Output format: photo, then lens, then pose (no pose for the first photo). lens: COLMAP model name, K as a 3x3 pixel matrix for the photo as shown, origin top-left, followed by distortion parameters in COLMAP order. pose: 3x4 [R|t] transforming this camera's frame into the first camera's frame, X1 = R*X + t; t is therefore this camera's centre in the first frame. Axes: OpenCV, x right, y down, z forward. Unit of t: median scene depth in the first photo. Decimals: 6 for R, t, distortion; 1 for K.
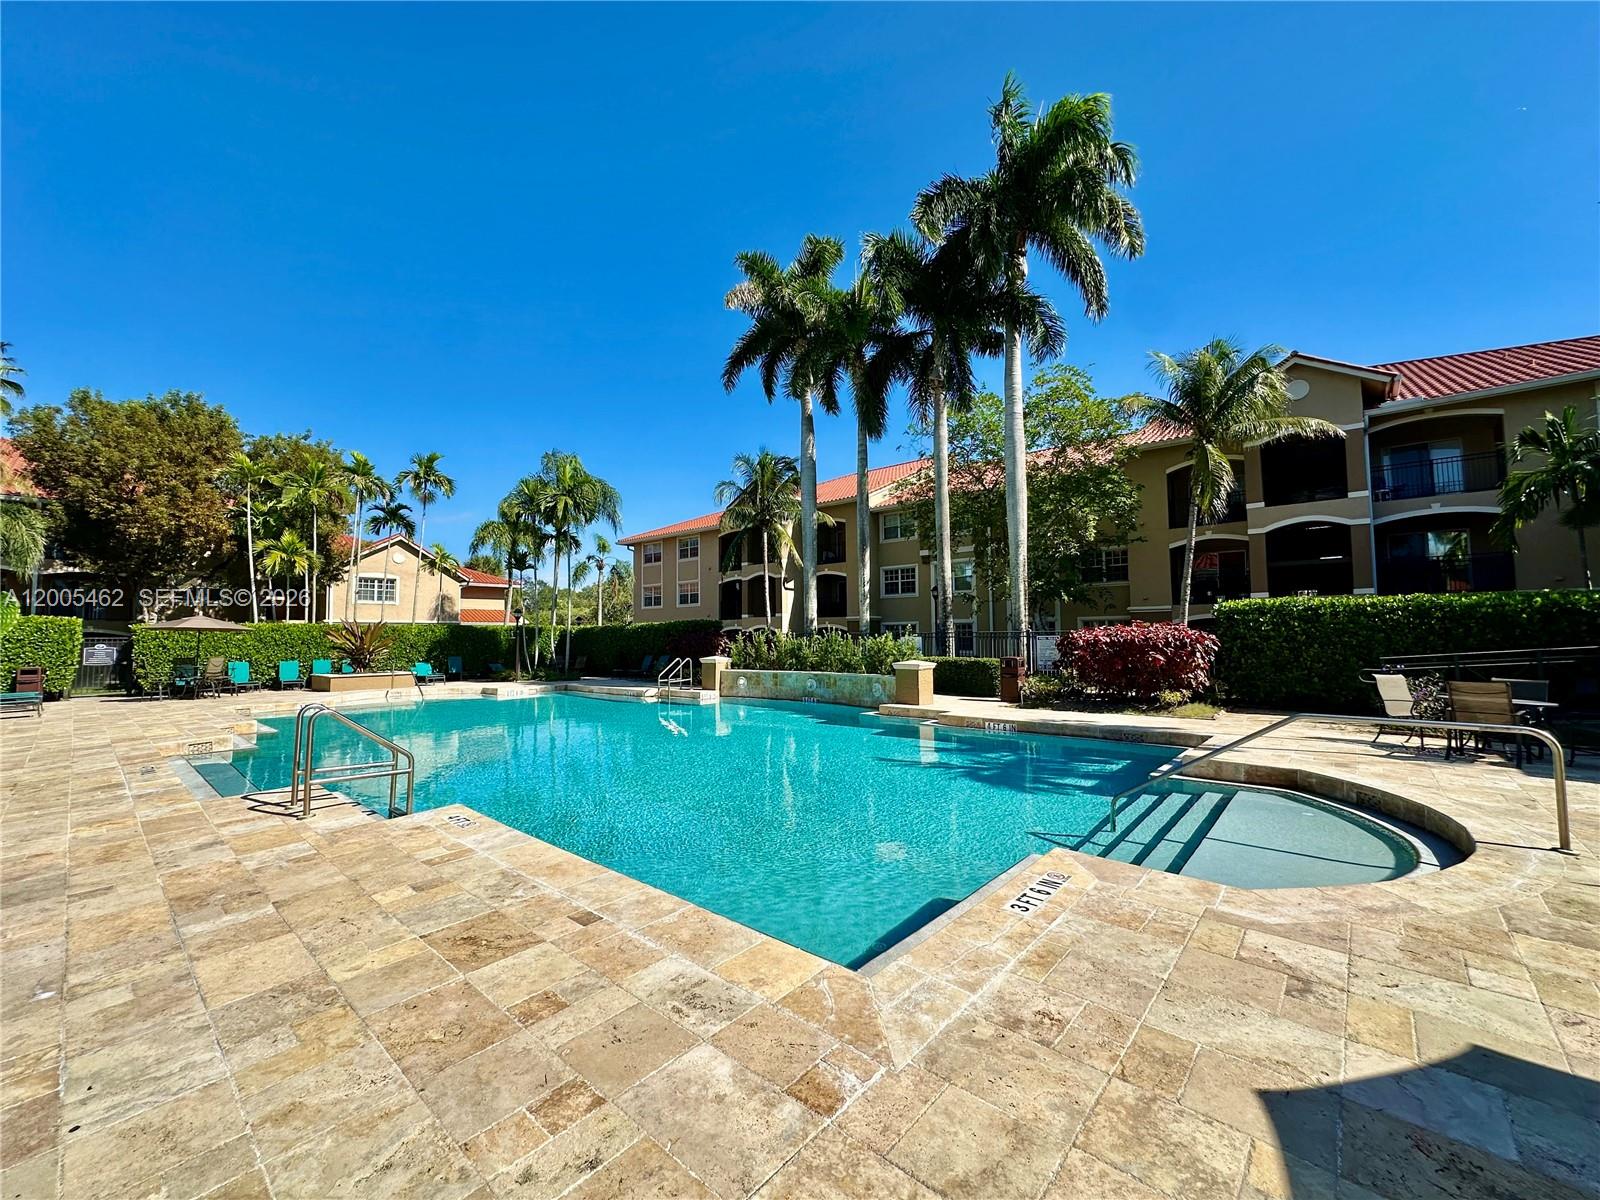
lens RADIAL K [[638.0, 0, 794.6], [0, 638.0, 599.3], [0, 0, 1]] dist [-0.000450, -0.000288]
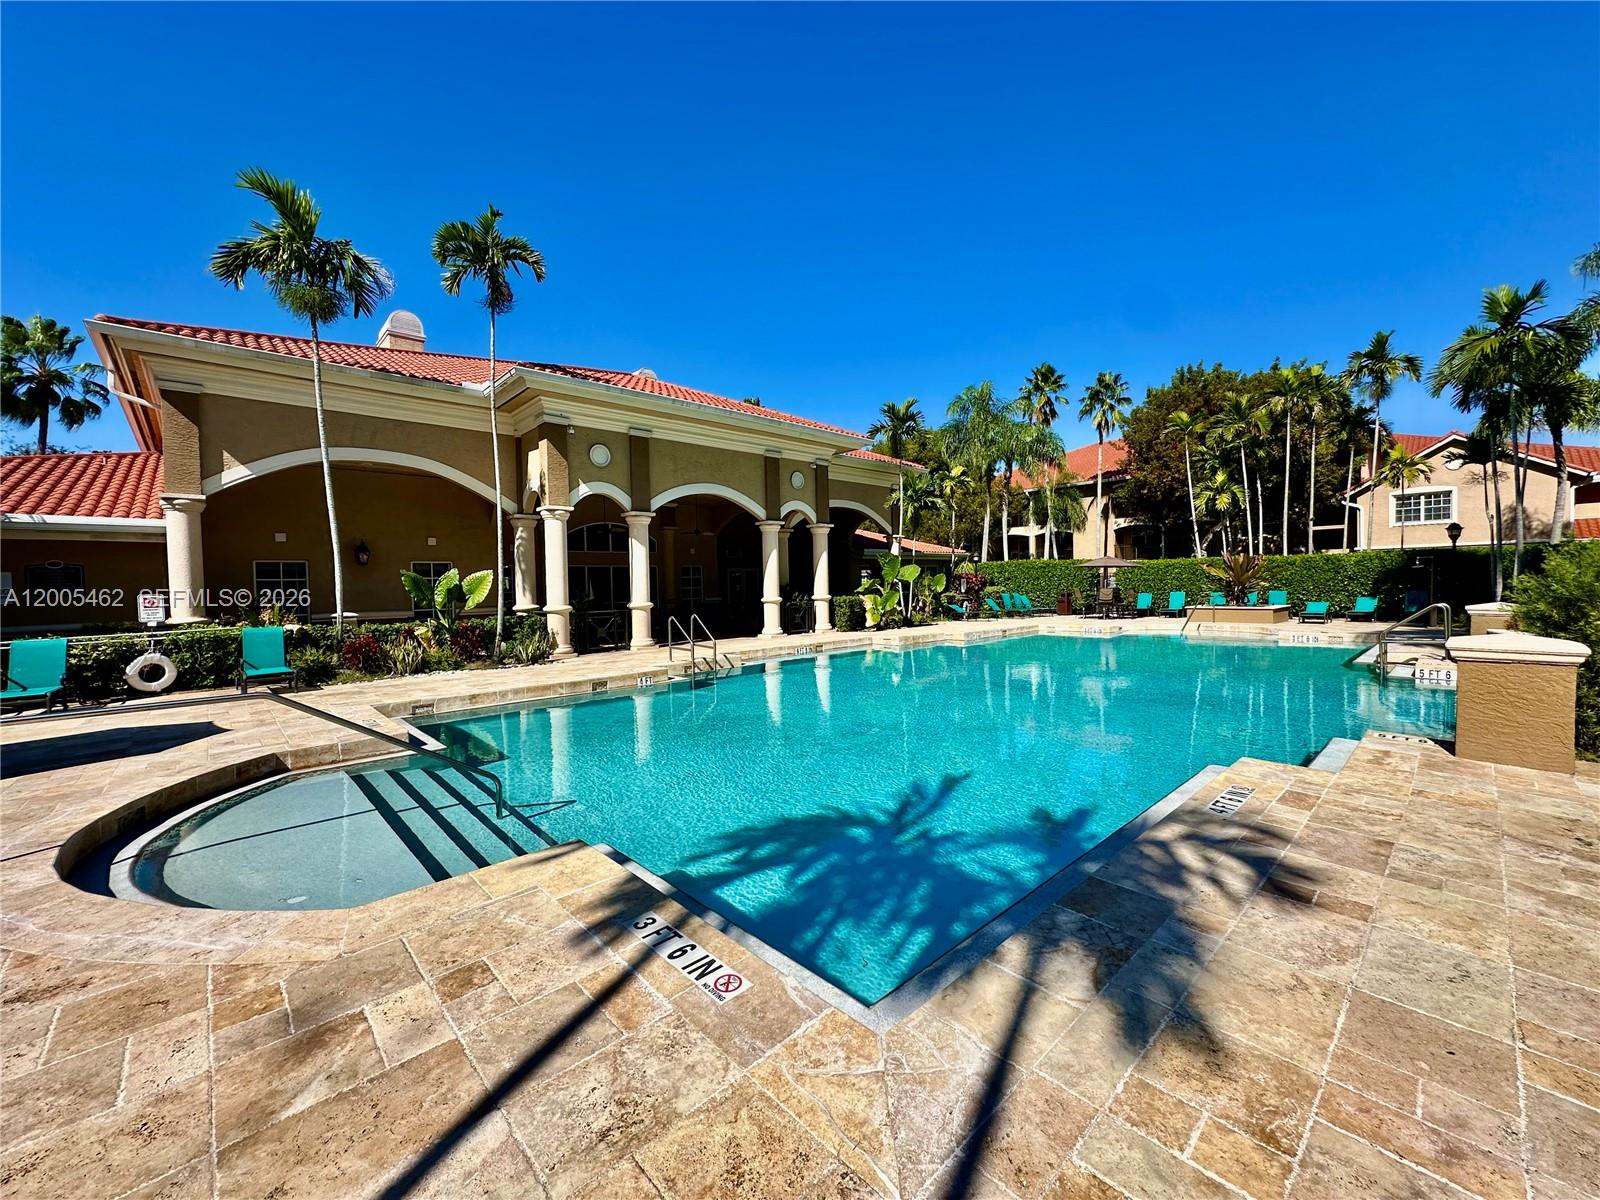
lens RADIAL K [[638.0, 0, 800.6], [0, 638.0, 595.1], [0, 0, 1]] dist [-0.000450, -0.000288]
pose [[-0.095143, 0.028429, -0.995058, 0.346128], [0.082388, 0.996388, 0.020589, 0.021850], [0.992048, -0.080022, -0.097142, 0.398703]]
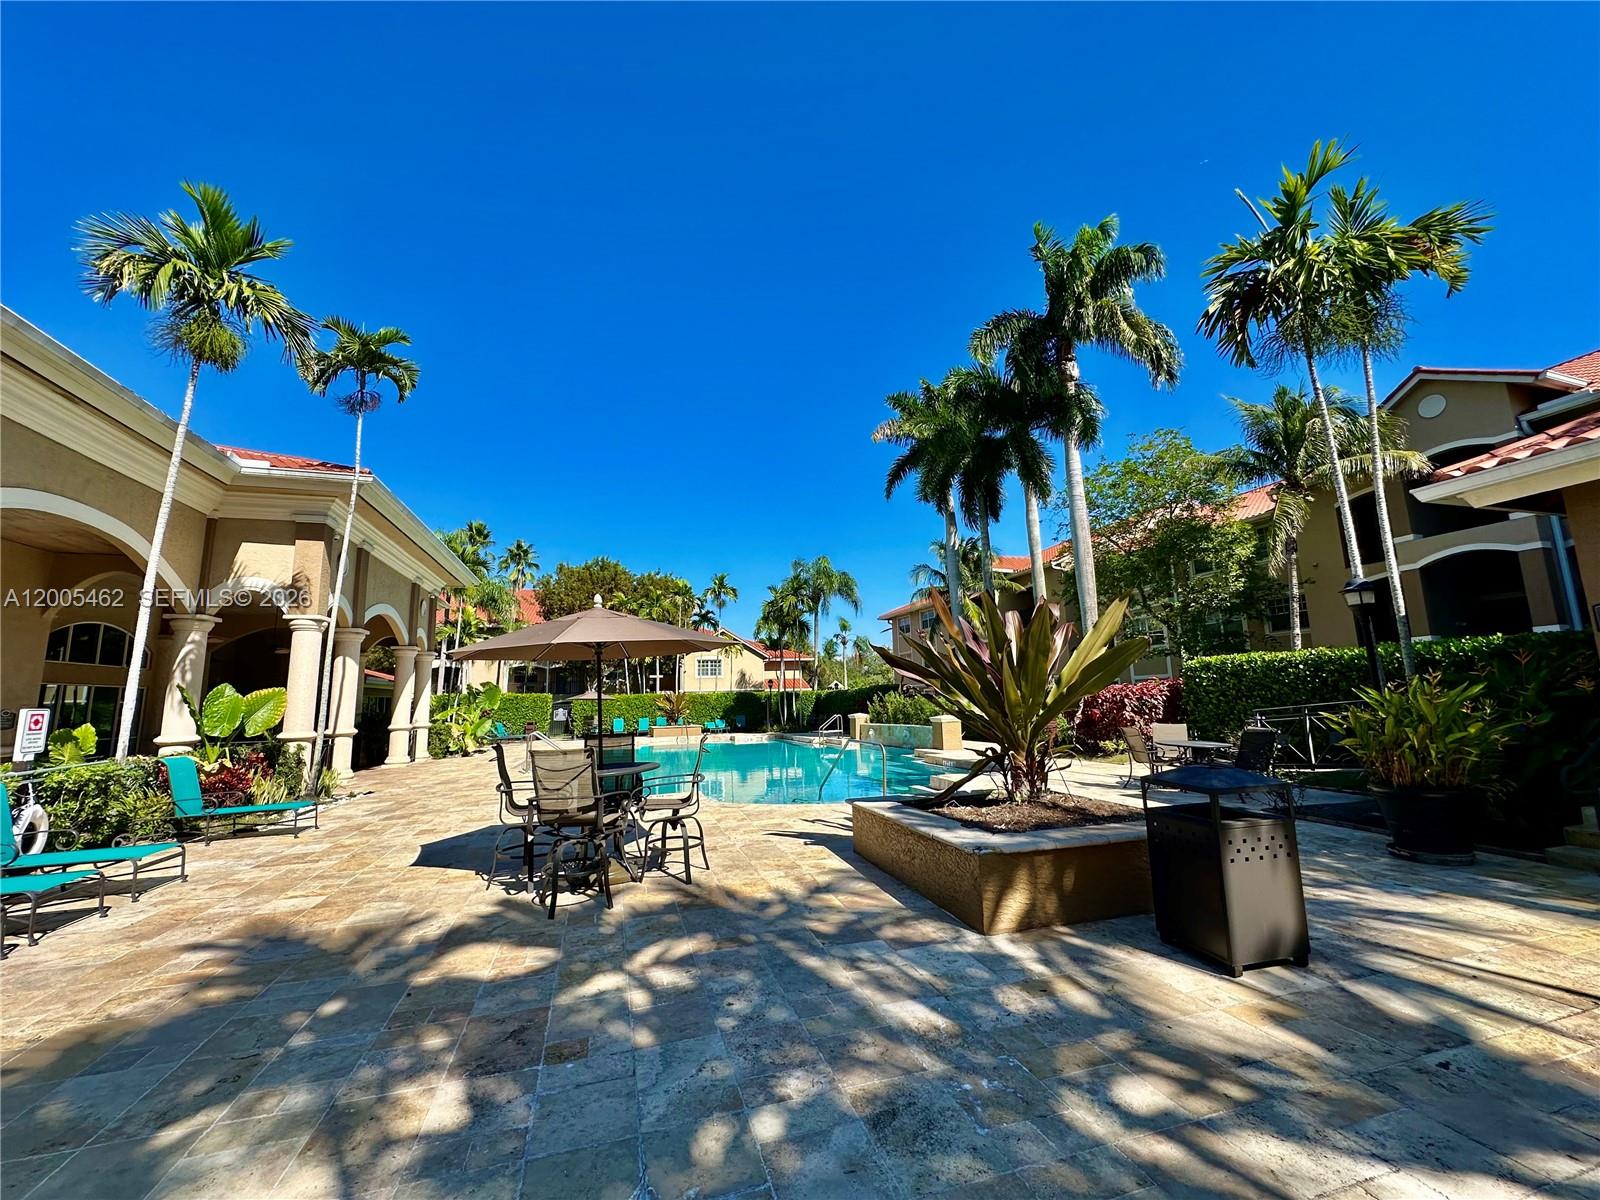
lens RADIAL K [[638.0, 0, 795.7], [0, 638.0, 602.2], [0, 0, 1]] dist [-0.000450, -0.000288]
pose [[0.847992, -0.096214, -0.521203, 0.381580], [0.049786, 0.993497, -0.102397, -0.008587], [0.527666, 0.060884, 0.847268, -0.163249]]
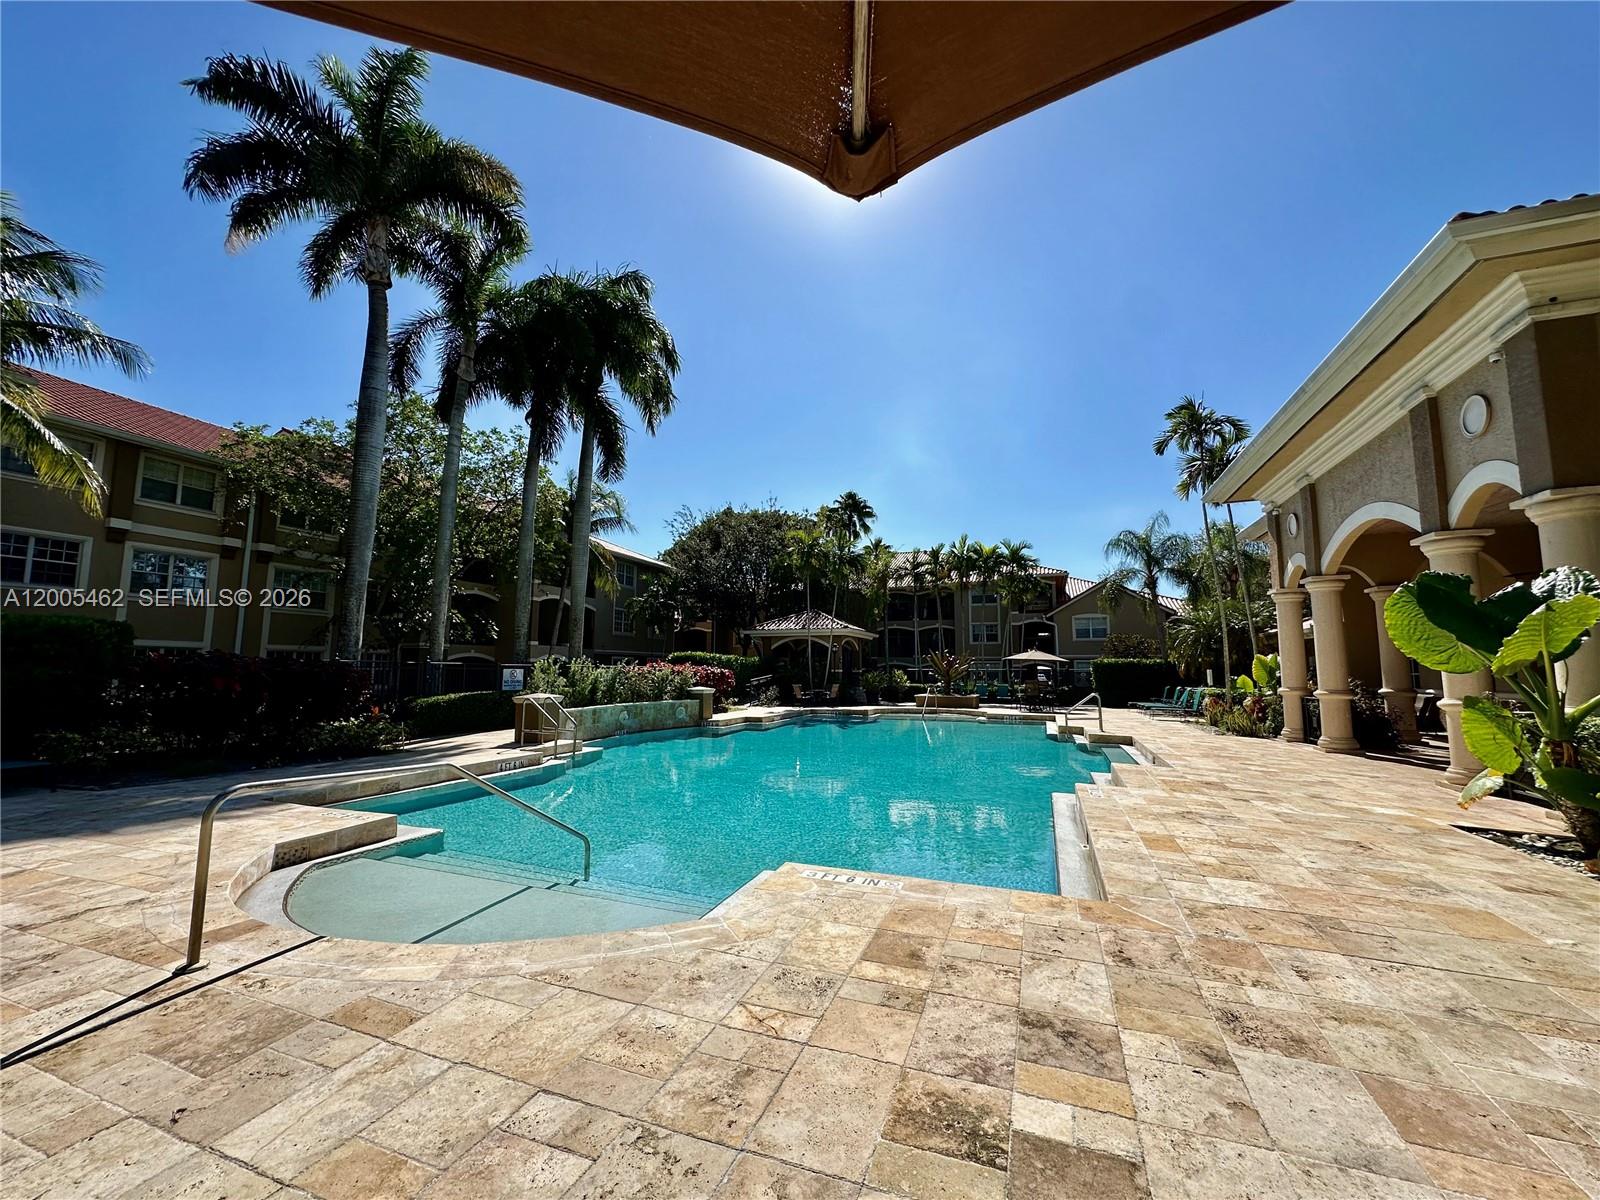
lens RADIAL K [[638.0, 0, 797.4], [0, 638.0, 600.5], [0, 0, 1]] dist [-0.000450, -0.000288]
pose [[-0.352146, 0.112279, 0.929186, -0.703525], [-0.053226, 0.988769, -0.139650, 0.057453], [-0.934431, -0.098634, -0.342215, 0.785826]]
